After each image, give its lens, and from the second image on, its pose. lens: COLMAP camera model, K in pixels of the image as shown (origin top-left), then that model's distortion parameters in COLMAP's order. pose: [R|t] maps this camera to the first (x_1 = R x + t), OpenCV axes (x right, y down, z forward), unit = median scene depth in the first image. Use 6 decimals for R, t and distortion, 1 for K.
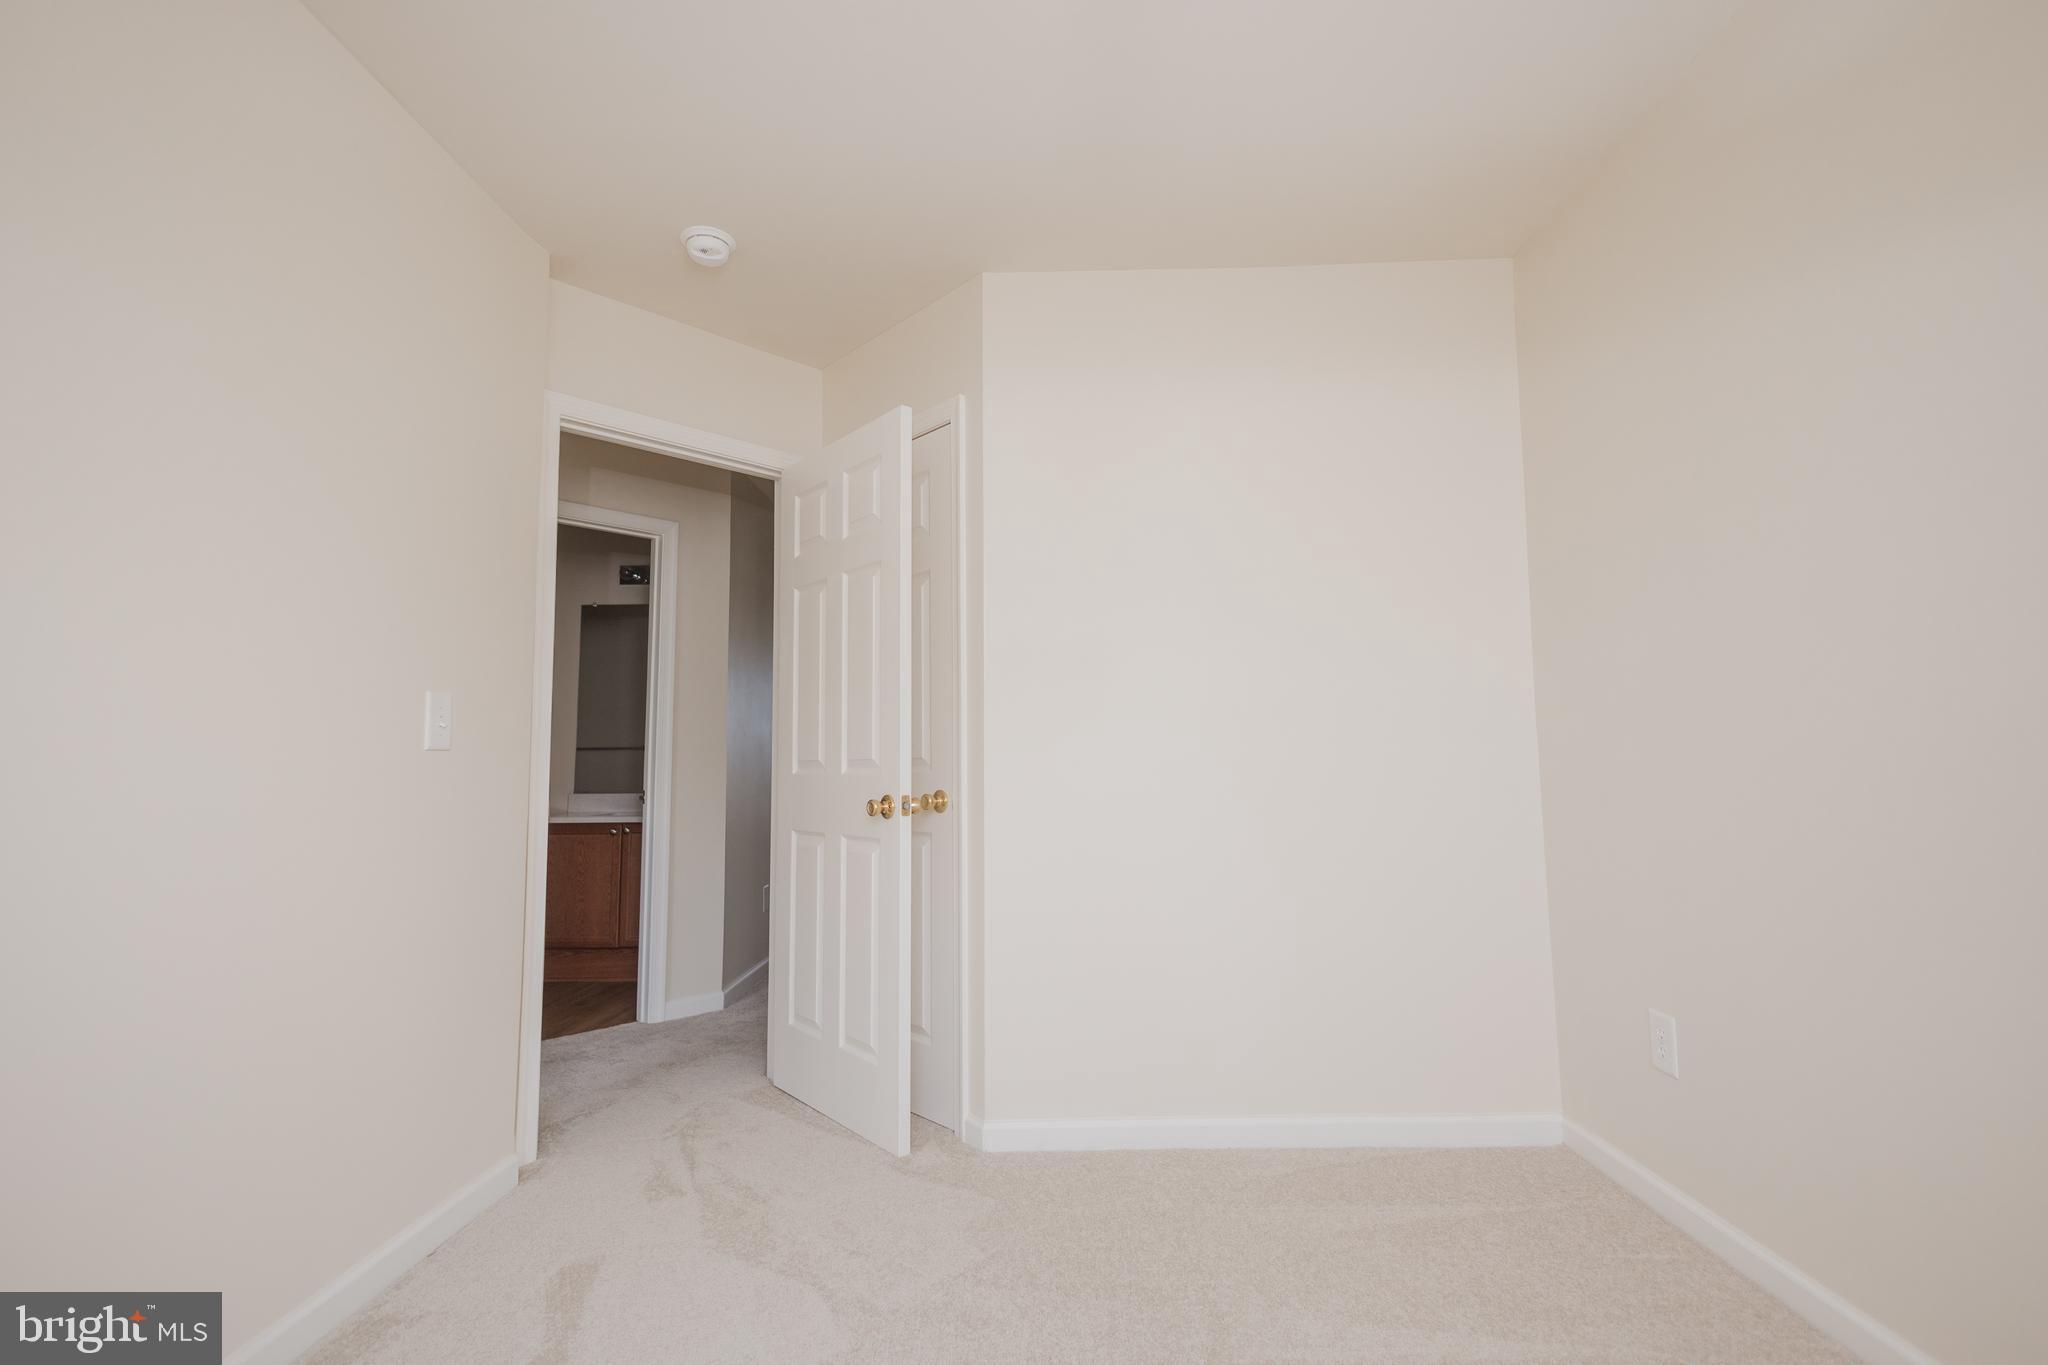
lens RADIAL K [[948.3, 0, 1024.0], [0, 948.3, 682.5], [0, 0, 1]] dist [0.001549, -0.000682]
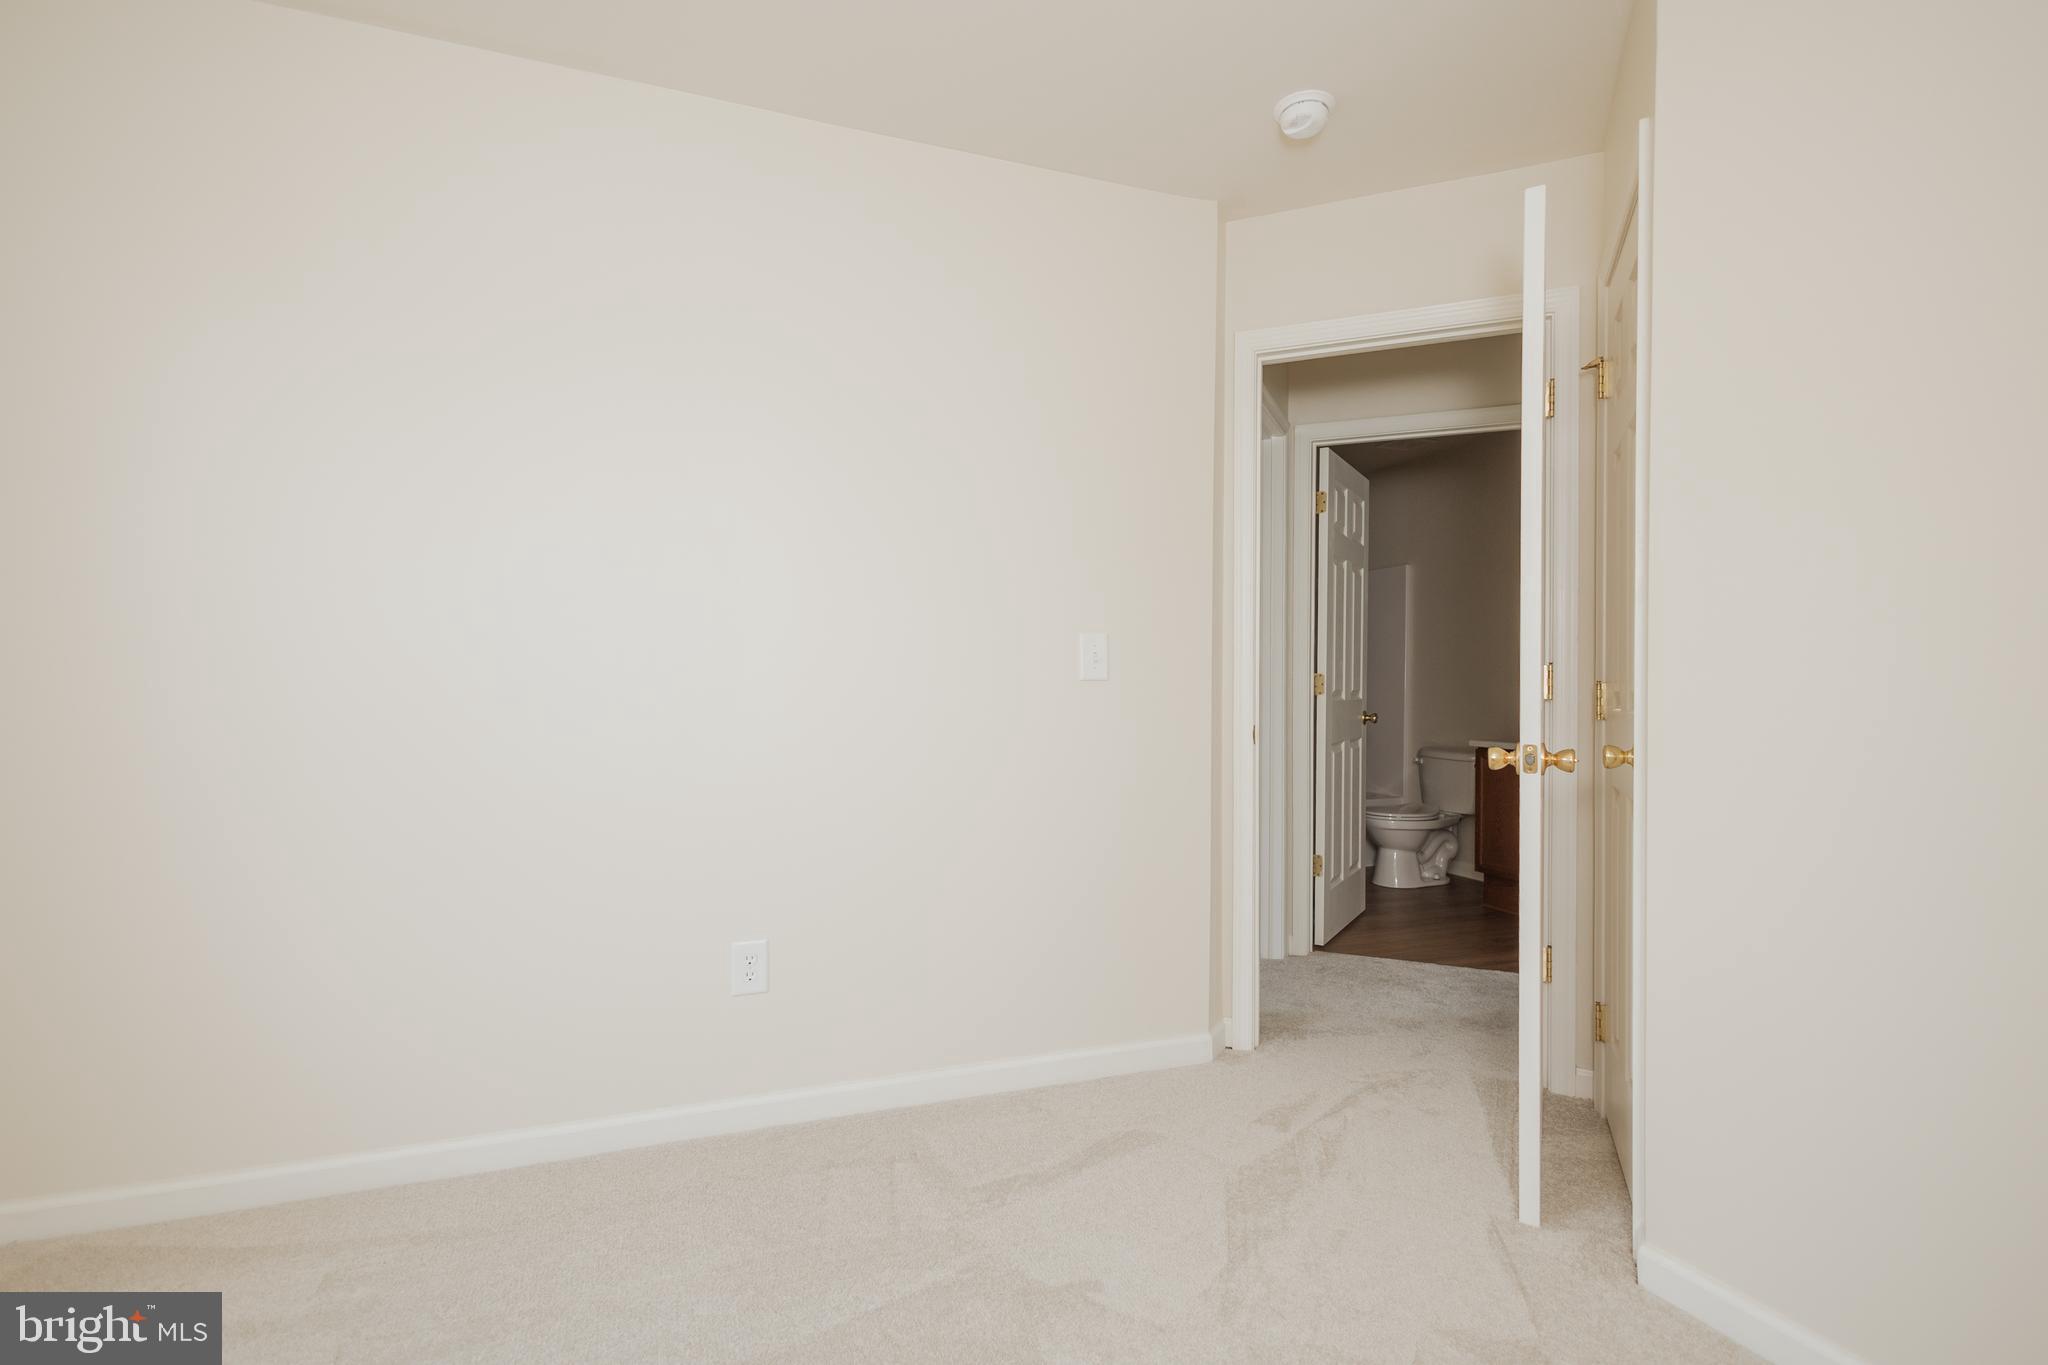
lens RADIAL K [[948.3, 0, 1024.0], [0, 948.3, 682.5], [0, 0, 1]] dist [0.001549, -0.000682]
pose [[0.351006, -0.009661, -0.936323, 0.390329], [0.081533, 0.996464, 0.020284, 0.035325], [0.932817, -0.083461, 0.350553, 0.382937]]
